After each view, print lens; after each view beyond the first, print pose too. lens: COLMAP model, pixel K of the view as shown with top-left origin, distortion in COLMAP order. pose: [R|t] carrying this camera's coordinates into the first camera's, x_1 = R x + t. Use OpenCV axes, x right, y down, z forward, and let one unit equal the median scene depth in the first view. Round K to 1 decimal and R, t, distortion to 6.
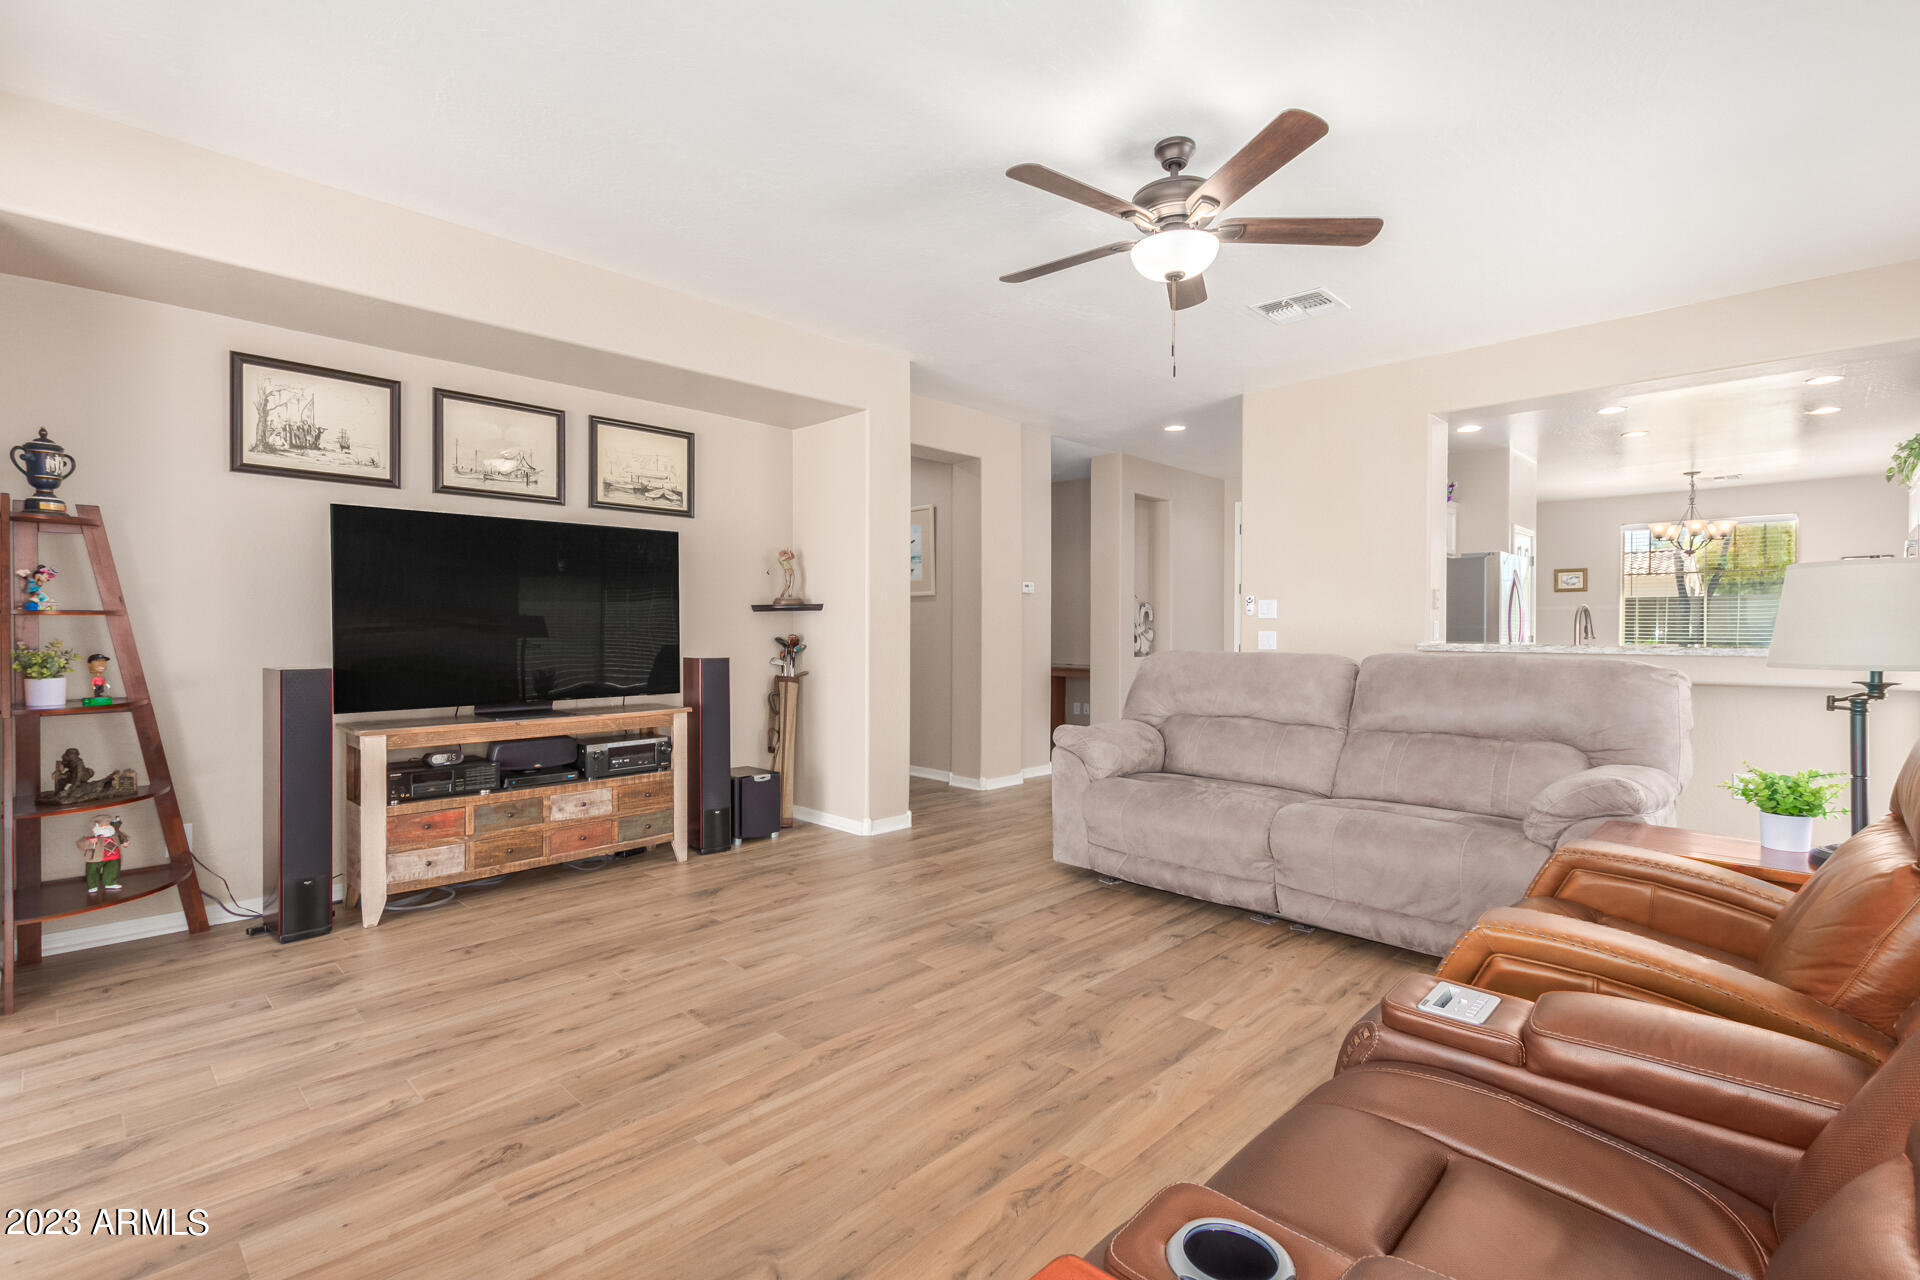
lens RADIAL K [[876.5, 0, 966.3], [0, 876.5, 633.4], [0, 0, 1]] dist [0.003366, 0.000240]
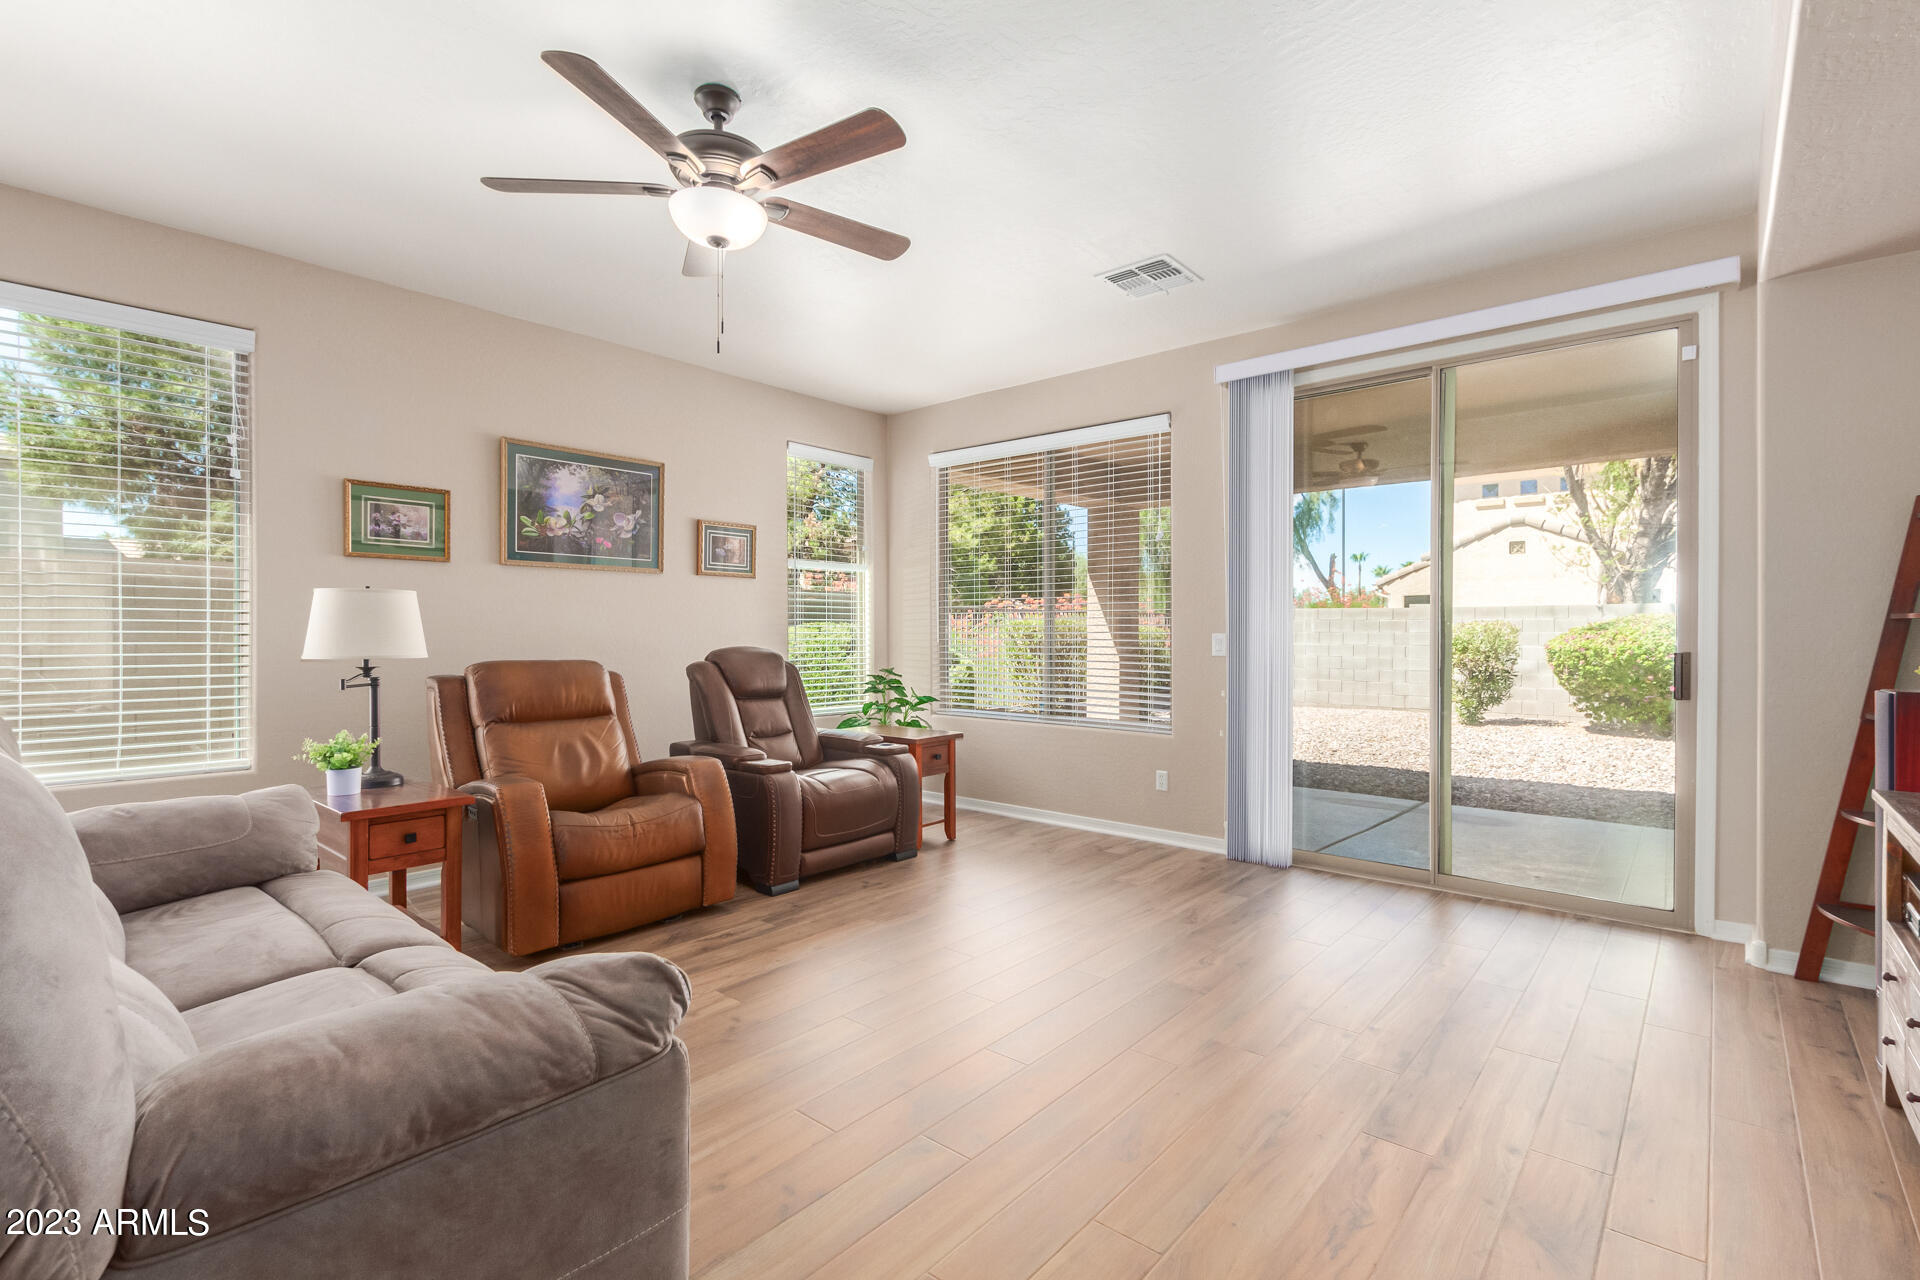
lens RADIAL K [[876.5, 0, 966.3], [0, 876.5, 633.4], [0, 0, 1]] dist [0.003366, 0.000240]
pose [[-0.998641, -0.001617, -0.052085, 0.023106], [-0.001974, 0.999975, 0.006786, -0.009398], [0.052072, 0.006880, -0.998620, 1.500932]]
